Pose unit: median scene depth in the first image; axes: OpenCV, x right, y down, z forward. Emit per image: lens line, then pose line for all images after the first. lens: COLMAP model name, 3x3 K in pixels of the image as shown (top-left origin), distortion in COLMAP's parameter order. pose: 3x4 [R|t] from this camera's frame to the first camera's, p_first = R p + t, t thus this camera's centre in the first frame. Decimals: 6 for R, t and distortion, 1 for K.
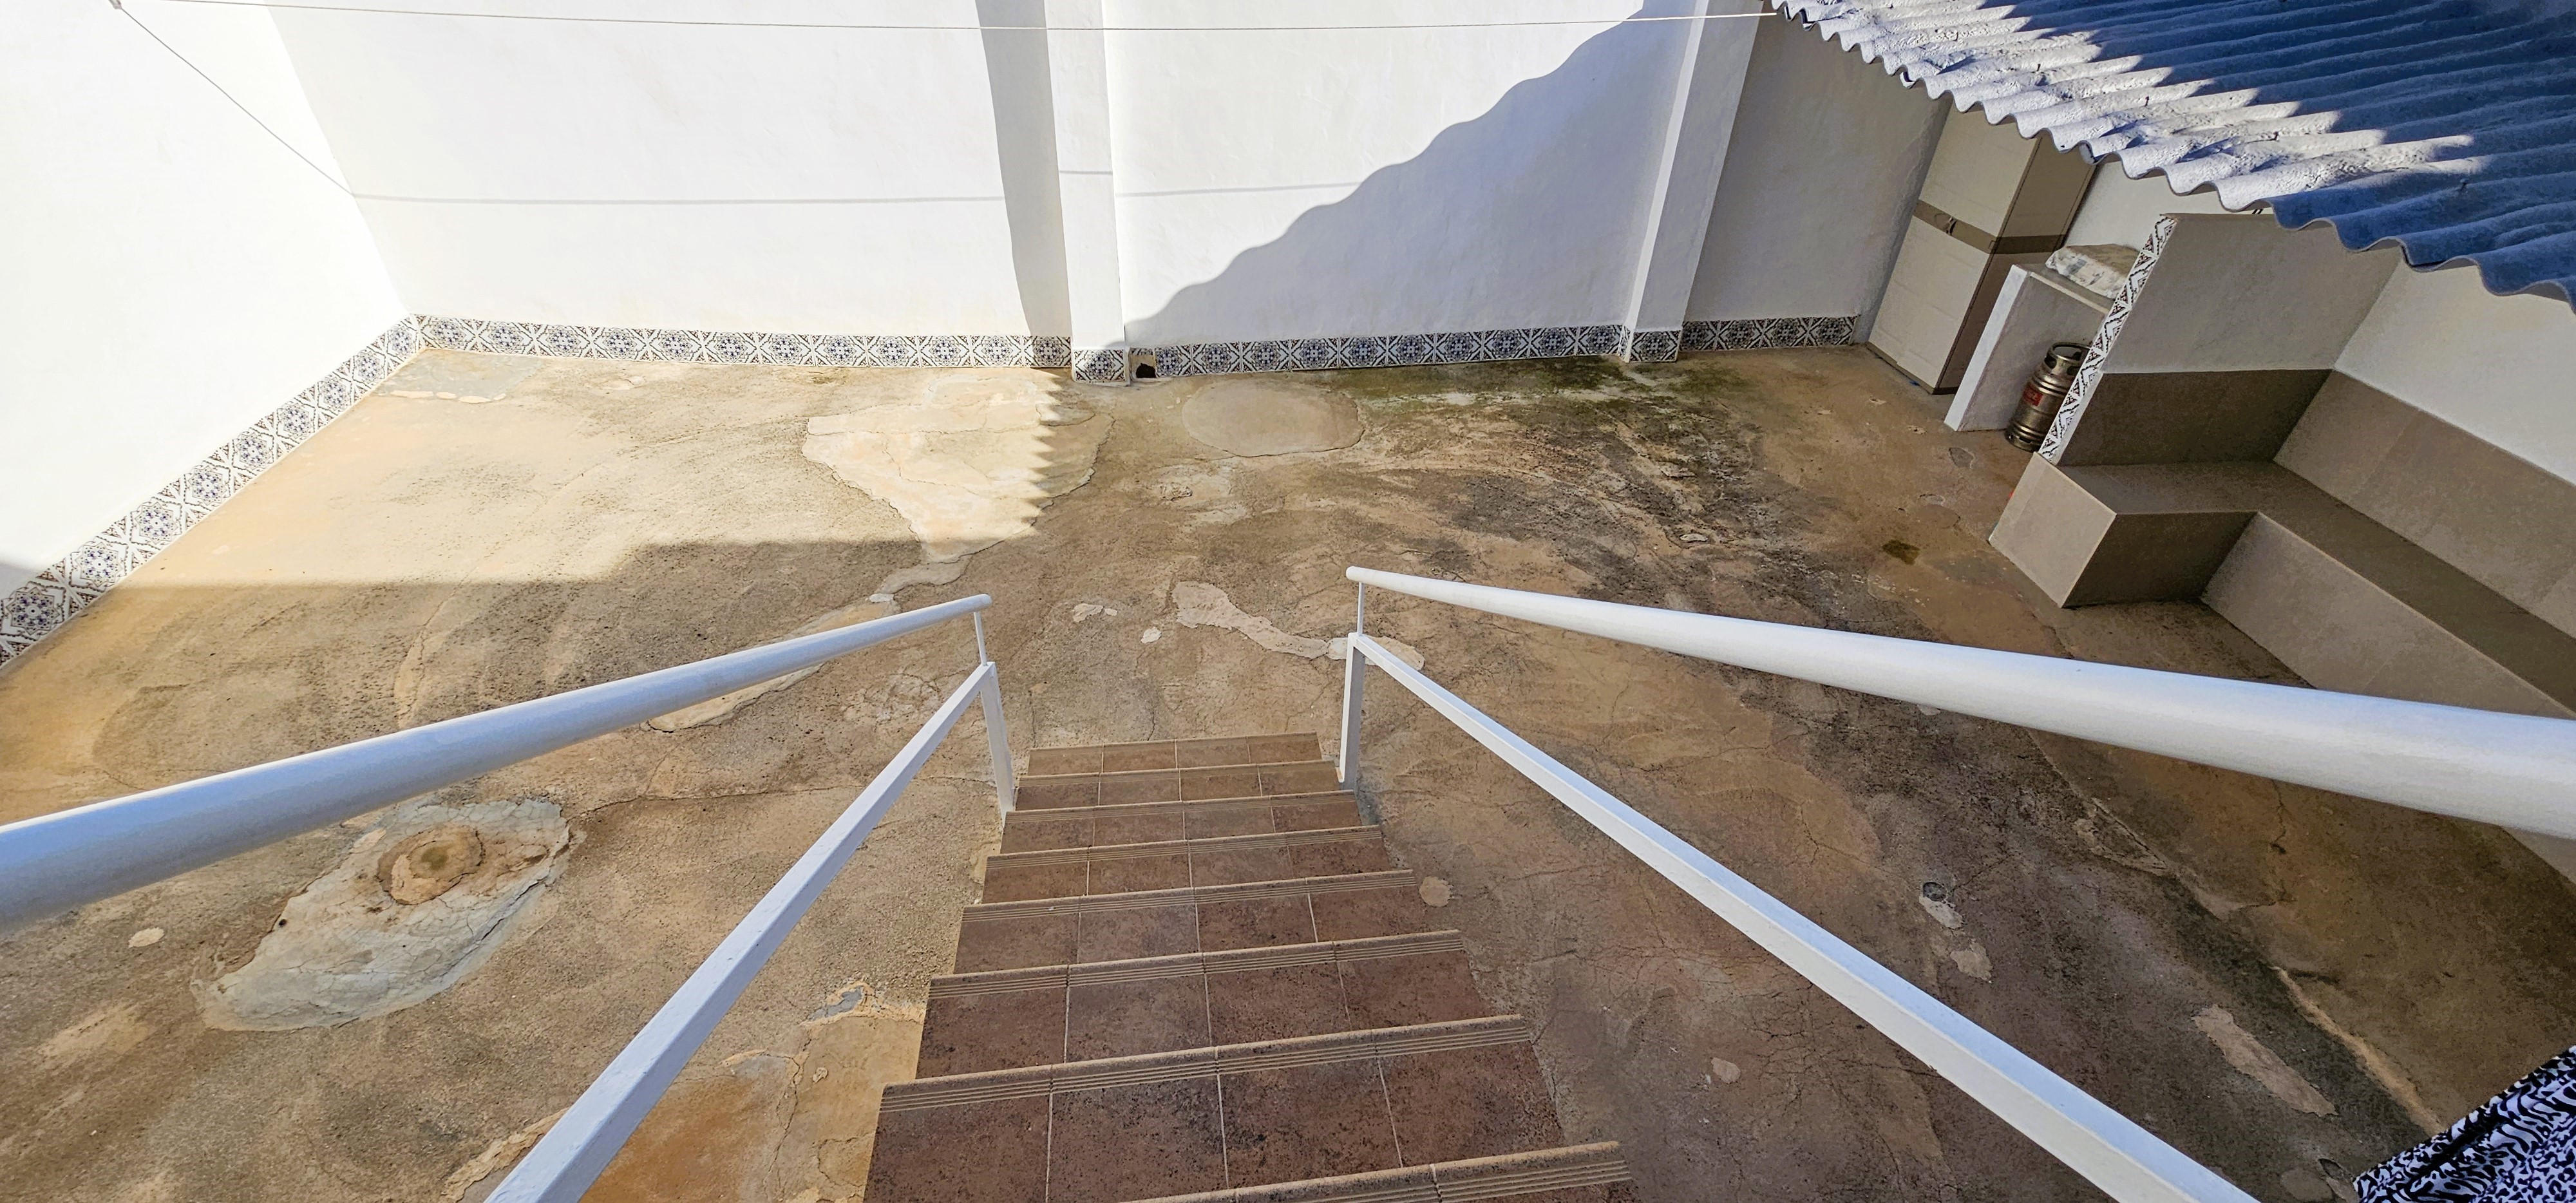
lens RADIAL K [[1055.2, 0, 1285.9], [0, 1055.2, 605.0], [0, 0, 1]] dist [-0.001467, 0.000817]
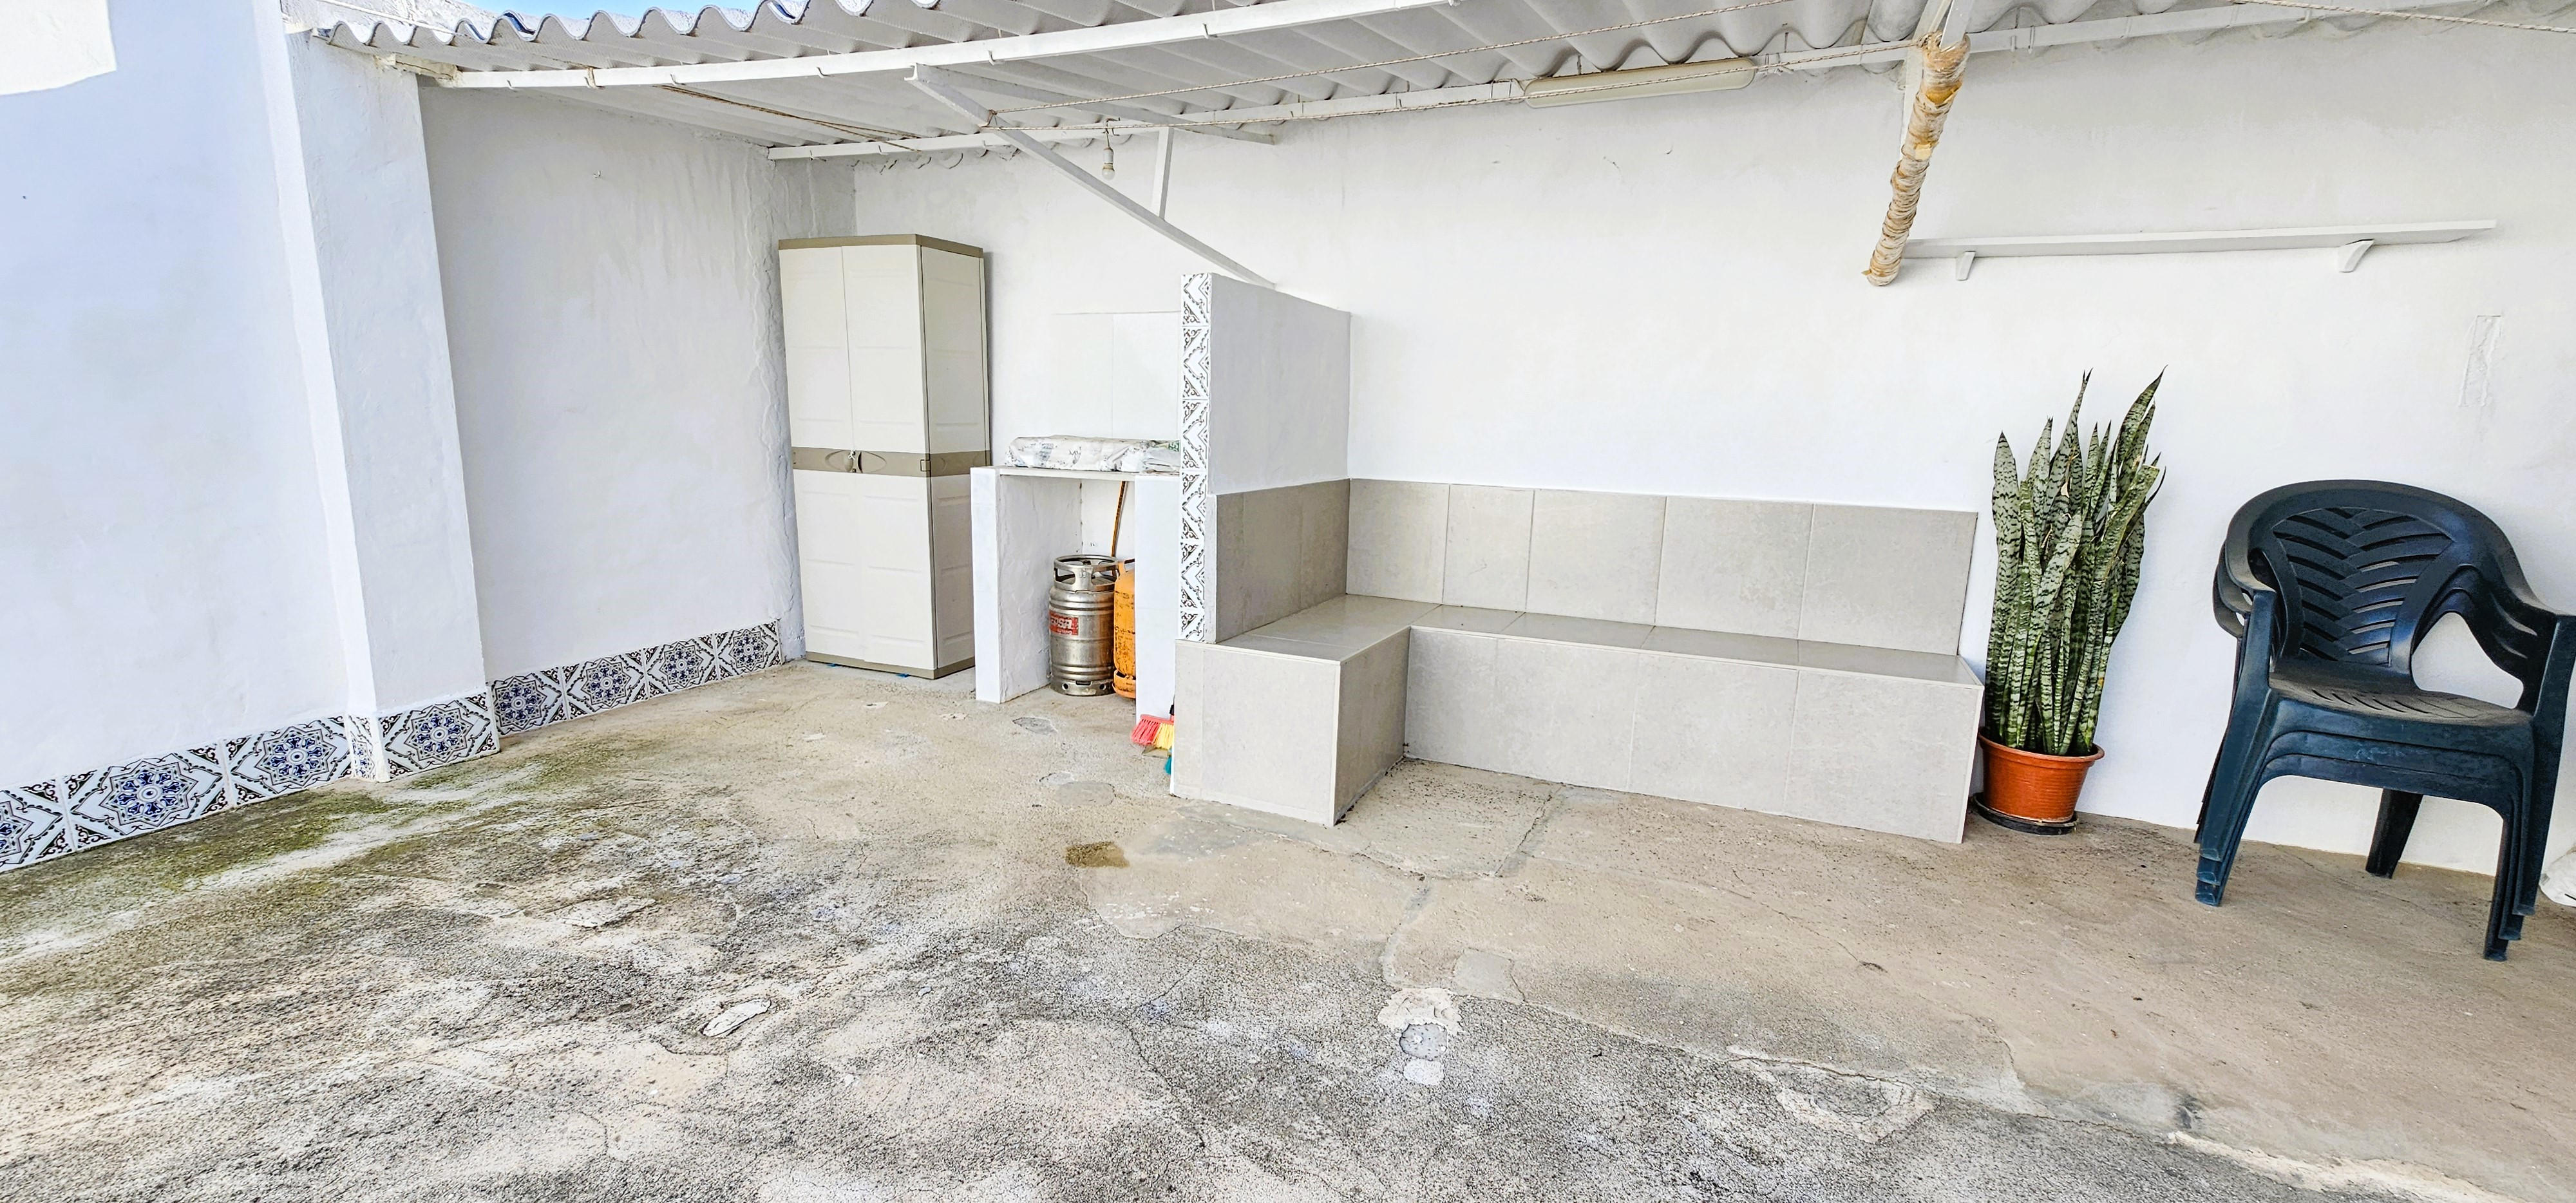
lens RADIAL K [[1055.2, 0, 1285.9], [0, 1055.2, 605.0], [0, 0, 1]] dist [-0.001467, 0.000817]
pose [[0.493145, -0.161415, 0.854841, 0.154987], [0.506375, 0.852275, -0.131190, -0.035255], [-0.707384, 0.497566, 0.502032, 0.517514]]
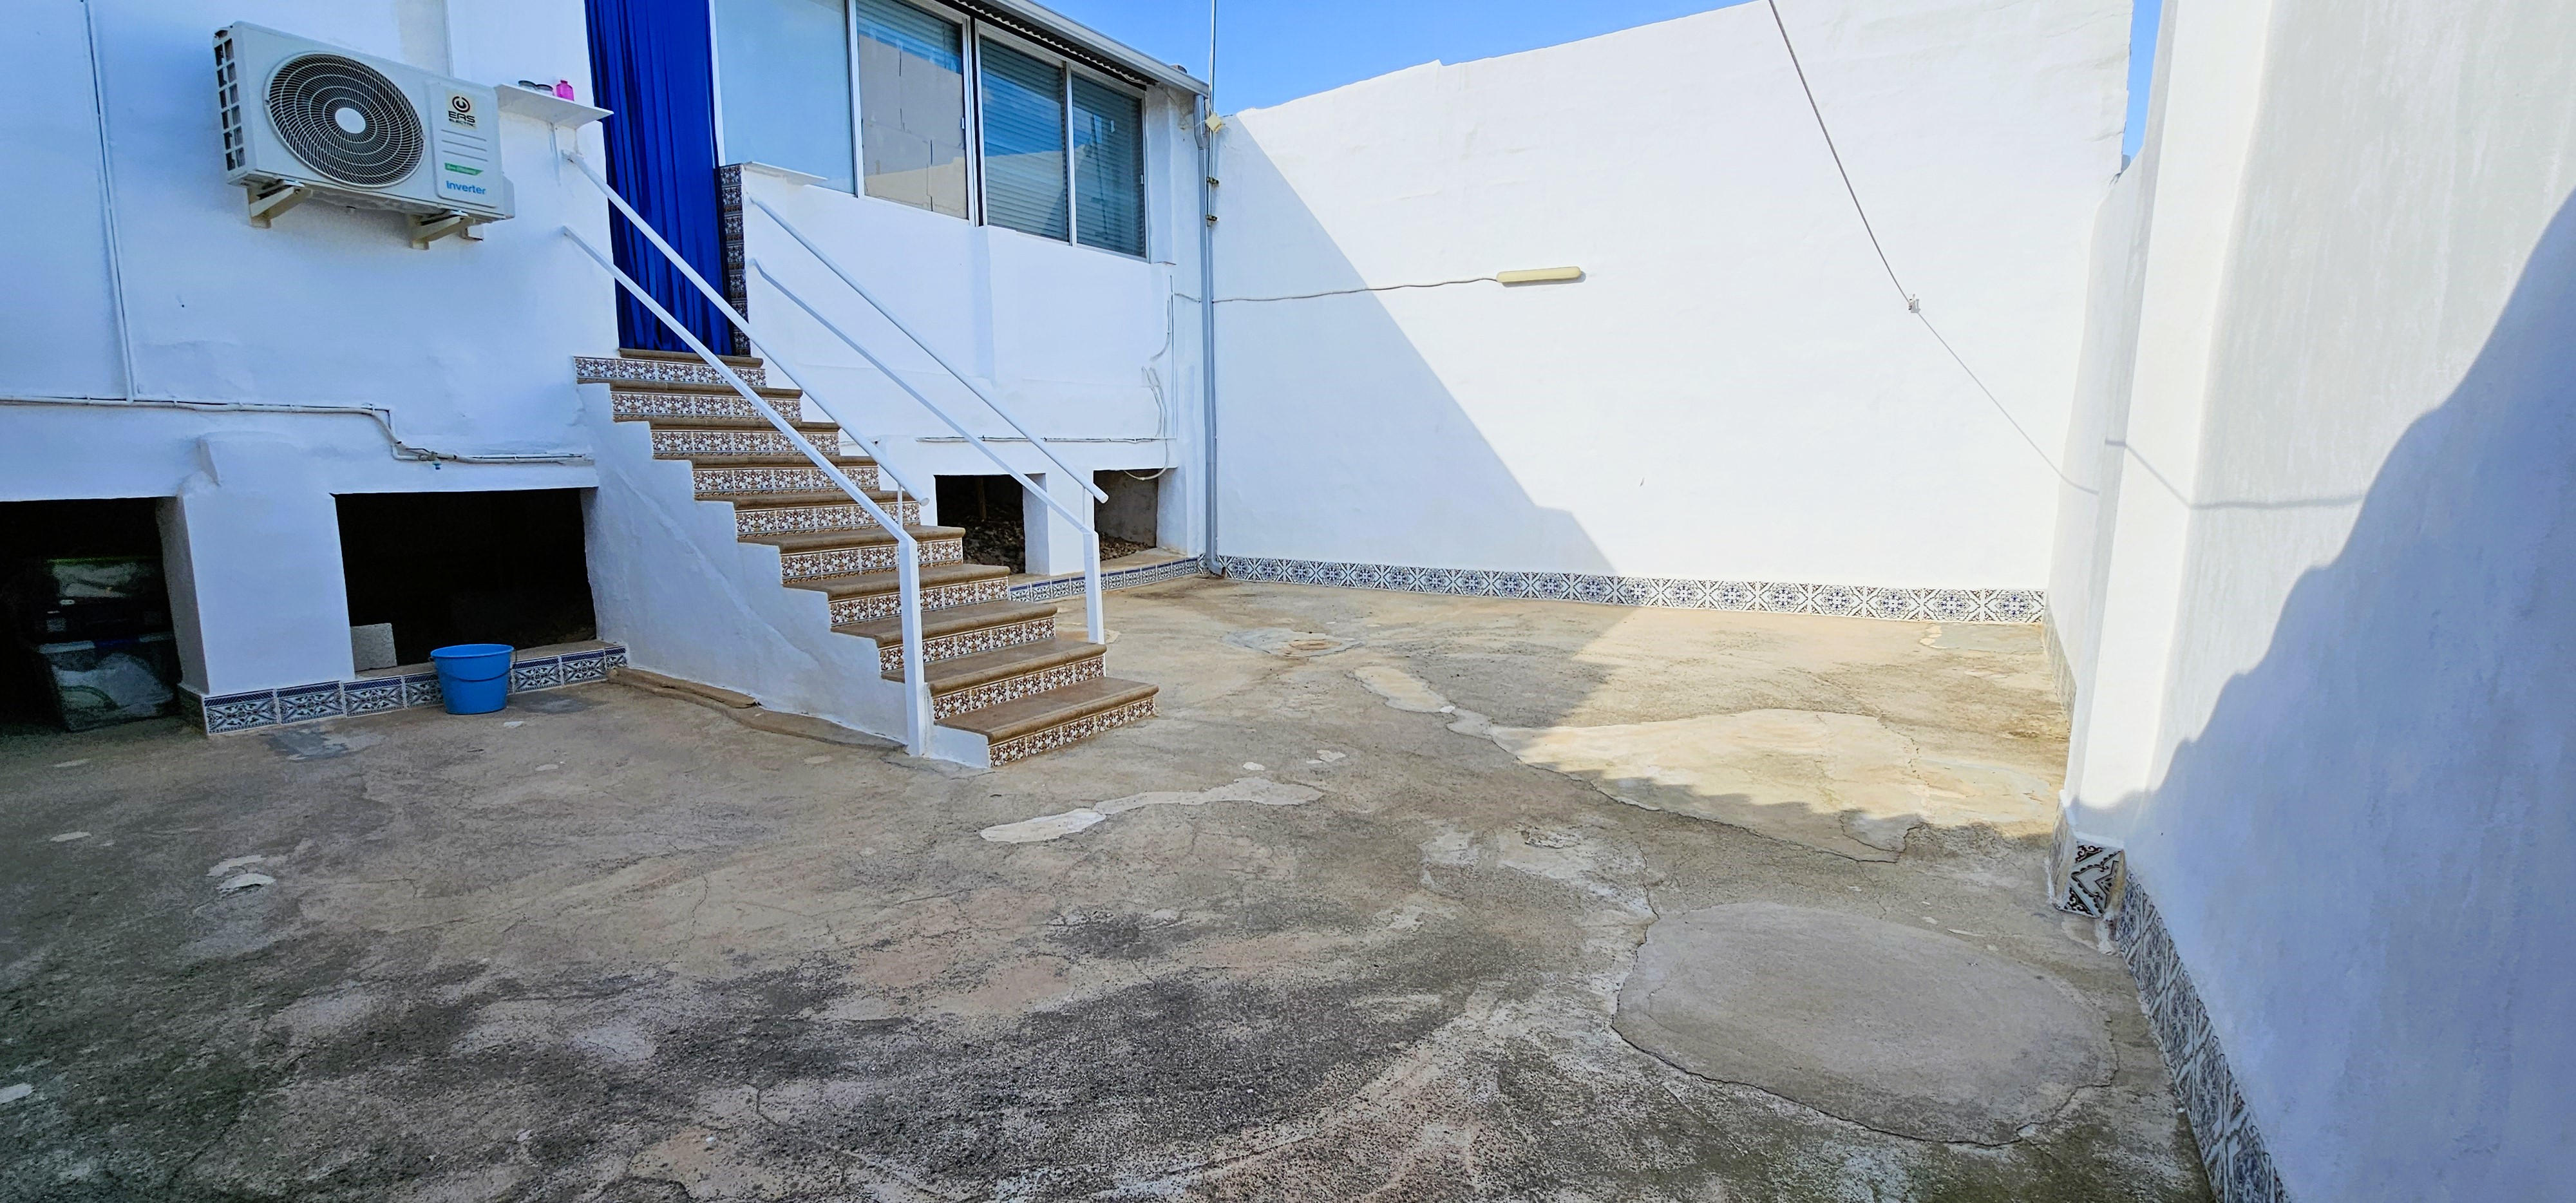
lens RADIAL K [[1079.5, 0, 1274.5], [0, 1079.5, 601.4], [0, 0, 1]] dist [-0.000331, 0.000193]
pose [[-0.633917, 0.070761, -0.770157, 0.444039], [-0.471465, 0.754028, 0.457342, -0.400855], [0.613082, 0.653019, -0.444630, 1.036776]]
